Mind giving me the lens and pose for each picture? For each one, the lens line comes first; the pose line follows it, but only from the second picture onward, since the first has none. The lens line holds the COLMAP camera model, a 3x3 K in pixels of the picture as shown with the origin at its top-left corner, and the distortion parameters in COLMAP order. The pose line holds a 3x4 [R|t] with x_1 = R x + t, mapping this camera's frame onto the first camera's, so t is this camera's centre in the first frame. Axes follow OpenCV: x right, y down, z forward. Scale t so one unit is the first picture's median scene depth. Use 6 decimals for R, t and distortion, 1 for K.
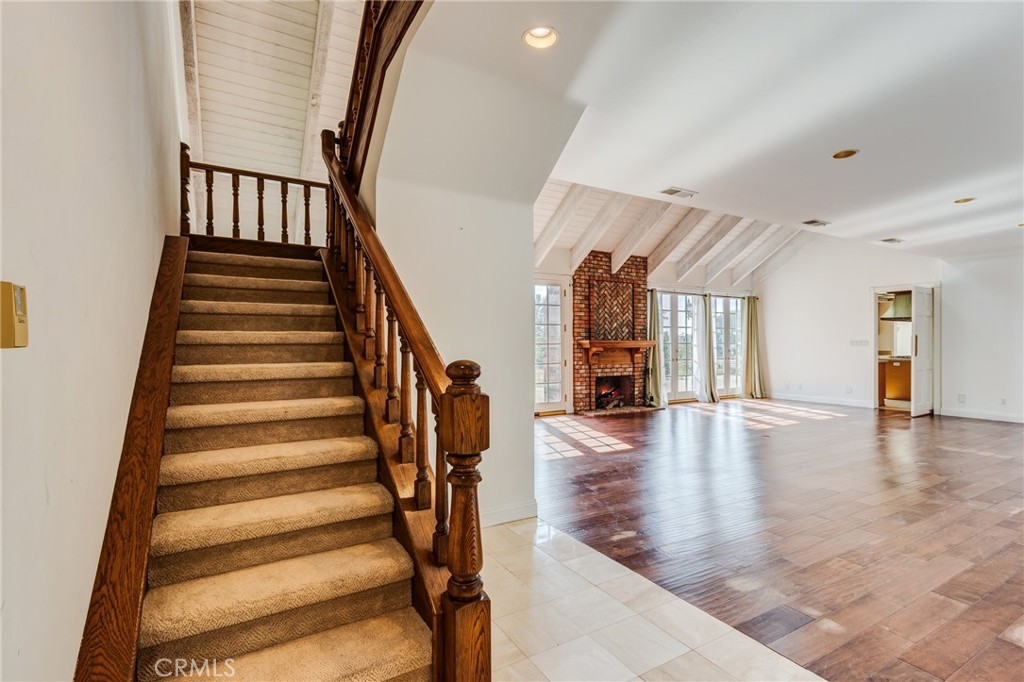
lens RADIAL K [[471.6, 0, 506.3], [0, 471.6, 344.4], [0, 0, 1]] dist [0.007423, -0.000747]
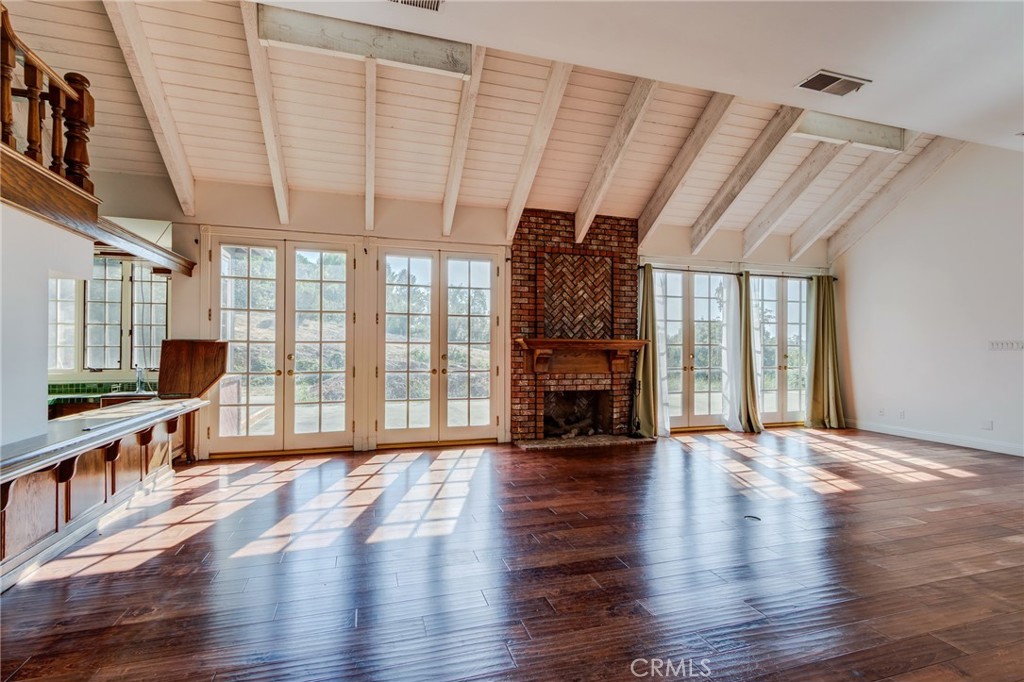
lens RADIAL K [[471.6, 0, 513.7], [0, 471.6, 343.8], [0, 0, 1]] dist [0.007423, -0.000747]
pose [[0.976048, 0.008029, -0.217405, 0.280087], [-0.008903, 0.999956, -0.003039, 0.001147], [0.217371, 0.004902, 0.976077, 0.297067]]
